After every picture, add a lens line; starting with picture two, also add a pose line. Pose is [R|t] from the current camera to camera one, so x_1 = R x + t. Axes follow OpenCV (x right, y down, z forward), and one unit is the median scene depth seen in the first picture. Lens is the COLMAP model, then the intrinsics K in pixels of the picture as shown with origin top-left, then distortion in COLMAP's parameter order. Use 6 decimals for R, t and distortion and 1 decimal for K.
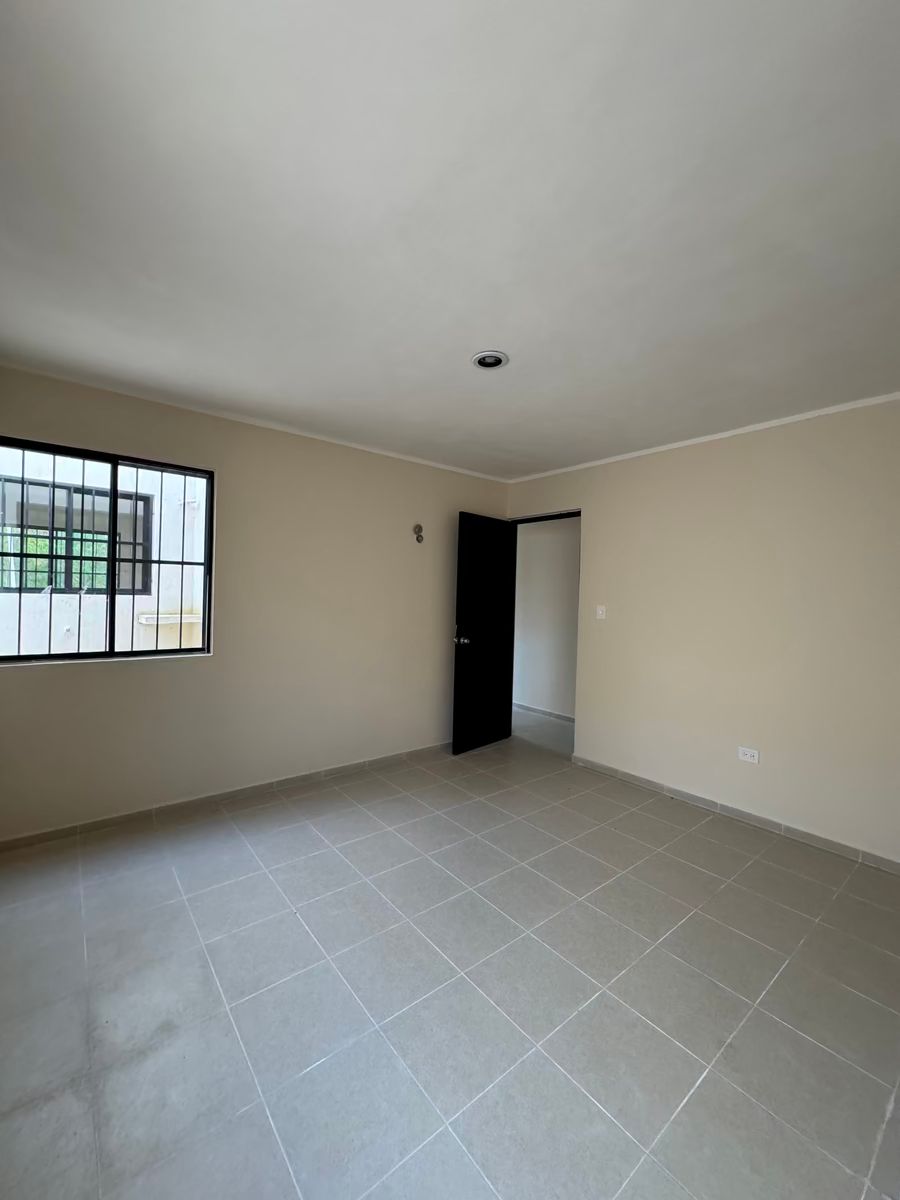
lens RADIAL K [[480.5, 0, 450.2], [0, 480.5, 595.9], [0, 0, 1]] dist [-0.001436, -0.000069]
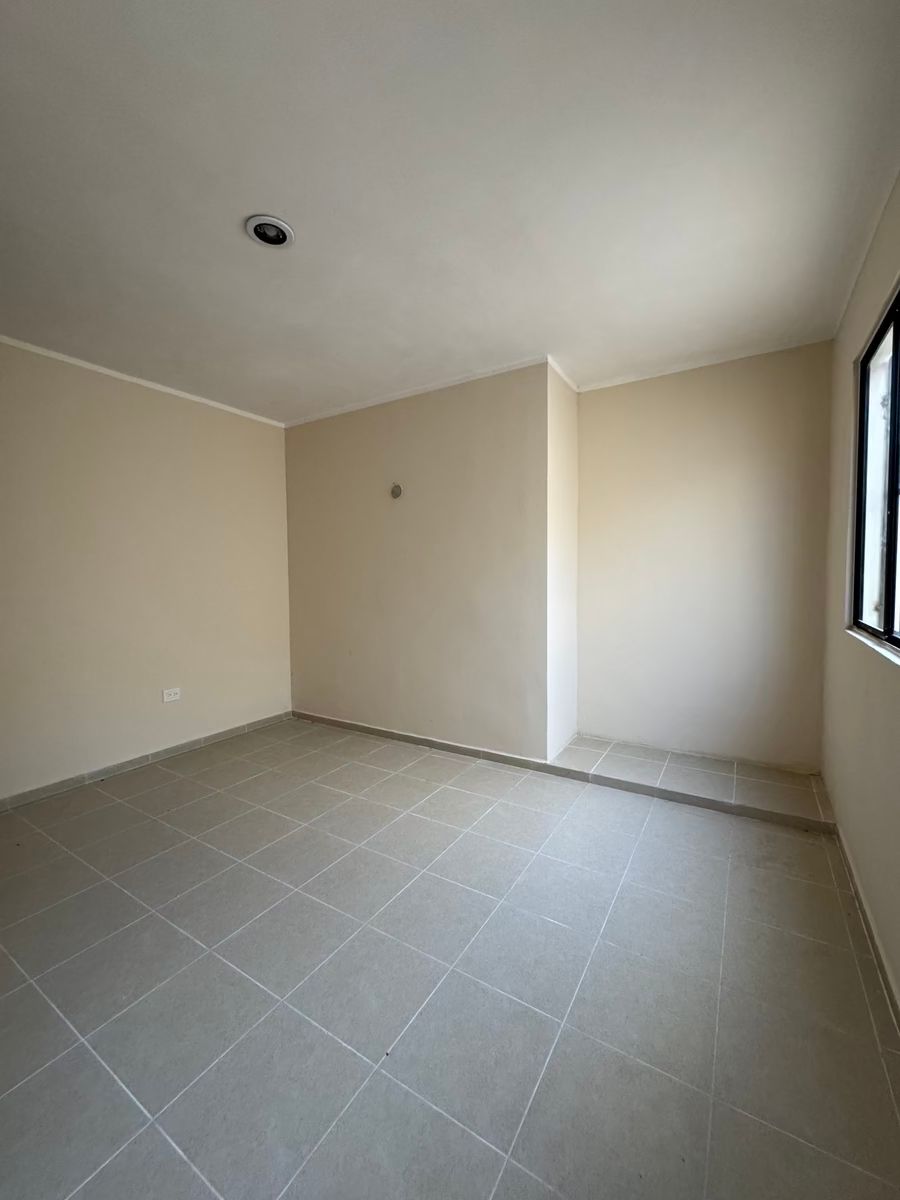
lens RADIAL K [[480.5, 0, 450.2], [0, 480.5, 595.9], [0, 0, 1]] dist [-0.001436, -0.000069]
pose [[-0.325698, -0.069629, 0.942907, -0.665600], [0.005202, 0.997138, 0.075430, 0.033090], [-0.945460, 0.029472, -0.324403, 0.838839]]
